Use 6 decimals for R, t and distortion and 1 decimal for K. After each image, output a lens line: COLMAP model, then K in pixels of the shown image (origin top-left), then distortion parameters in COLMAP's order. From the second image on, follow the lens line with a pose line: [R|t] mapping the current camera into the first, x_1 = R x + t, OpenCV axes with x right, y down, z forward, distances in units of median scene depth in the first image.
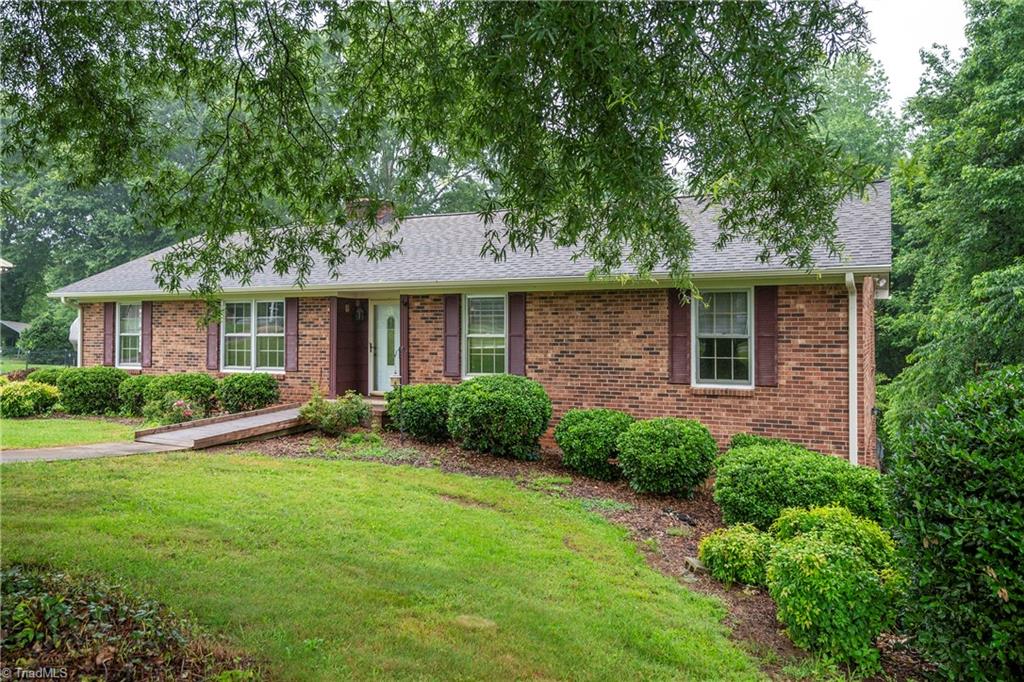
lens RADIAL K [[762.3, 0, 504.5], [0, 762.3, 299.9], [0, 0, 1]] dist [-0.000727, 0.000945]
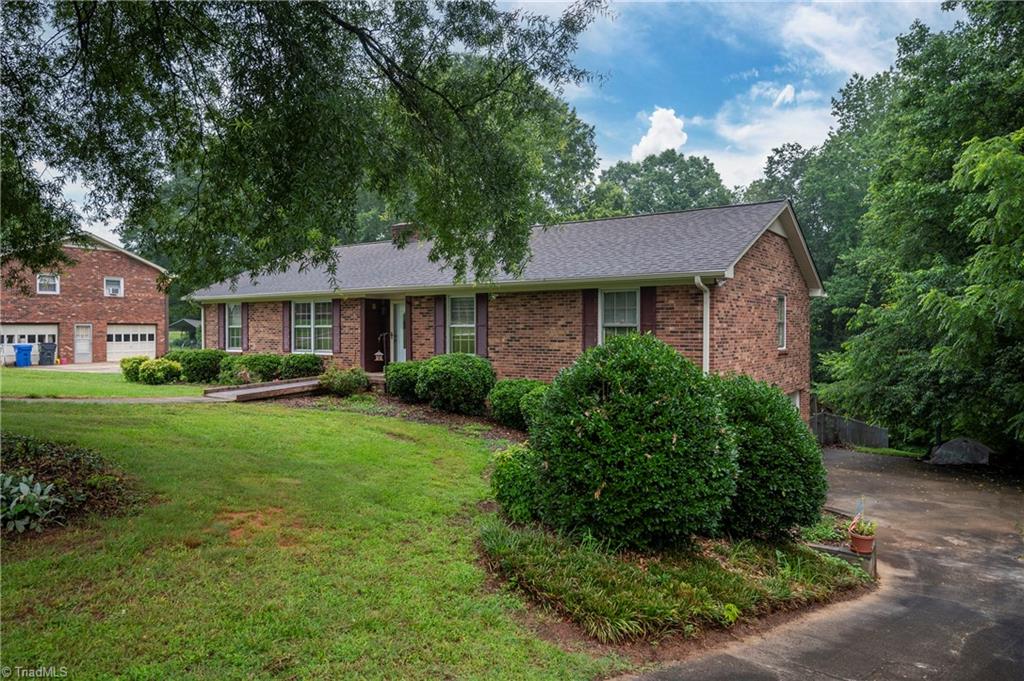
lens RADIAL K [[662.0, 0, 512.9], [0, 662.0, 329.5], [0, 0, 1]] dist [-0.006218, -0.002156]
pose [[0.989421, -0.001319, -0.145068, 0.225403], [0.007568, 0.999066, 0.042534, 0.004188], [0.144876, -0.043182, 0.988507, -0.135303]]
